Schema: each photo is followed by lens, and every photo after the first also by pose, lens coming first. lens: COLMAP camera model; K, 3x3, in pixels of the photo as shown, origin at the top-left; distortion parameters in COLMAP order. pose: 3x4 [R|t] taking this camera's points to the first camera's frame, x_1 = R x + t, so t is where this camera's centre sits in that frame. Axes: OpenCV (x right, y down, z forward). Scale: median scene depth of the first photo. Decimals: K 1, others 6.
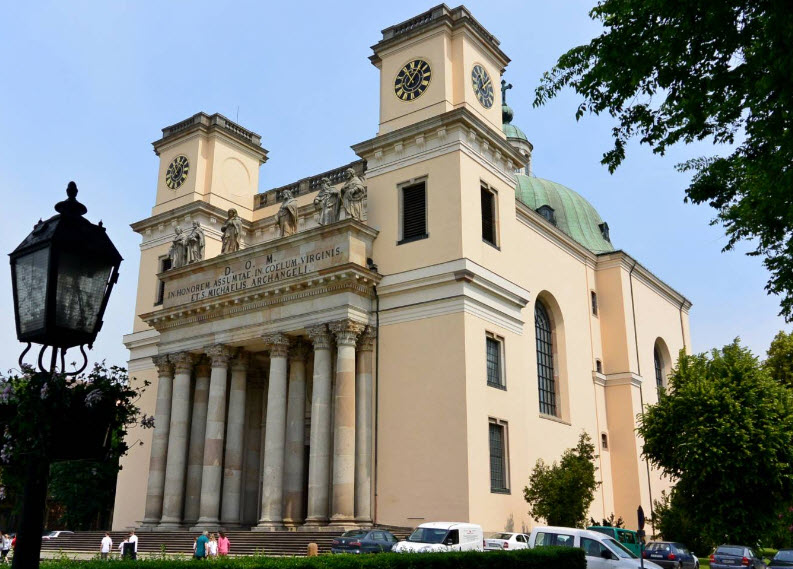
lens RADIAL K [[813.0, 0, 396.5], [0, 813.0, 284.5], [0, 0, 1]] dist [-0.004541, 0.002706]
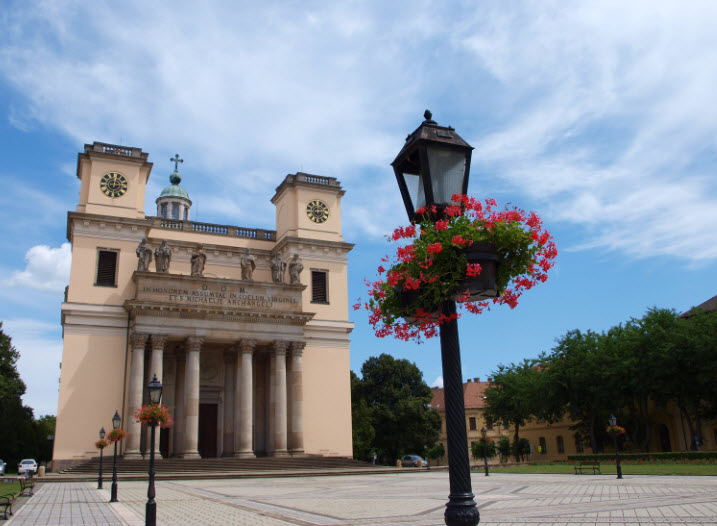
lens RADIAL K [[653.7, 0, 358.5], [0, 653.7, 263.0], [0, 0, 1]] dist [-0.072418, 0.005033]
pose [[0.474781, 0.235267, 0.848076, -1.165051], [-0.234465, 0.962596, -0.135775, 0.038283], [-0.848298, -0.134381, 0.512184, 0.154339]]
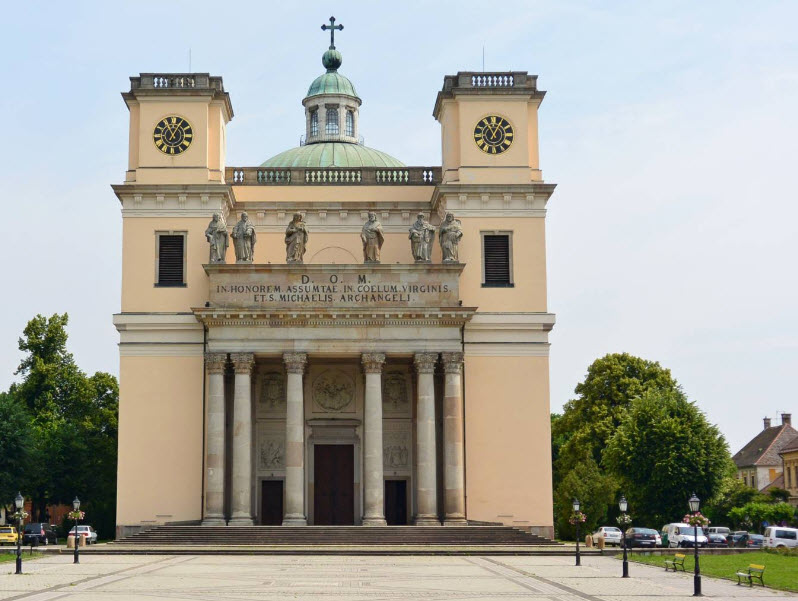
lens RADIAL K [[1505.1, 0, 399.0], [0, 1505.1, 300.5], [0, 0, 1]] dist [-0.038796, -0.132850]
pose [[0.773298, 0.089195, 0.627737, -1.368600], [-0.180340, 0.980105, 0.082894, -0.177448], [-0.607855, -0.177308, 0.773999, -0.566158]]
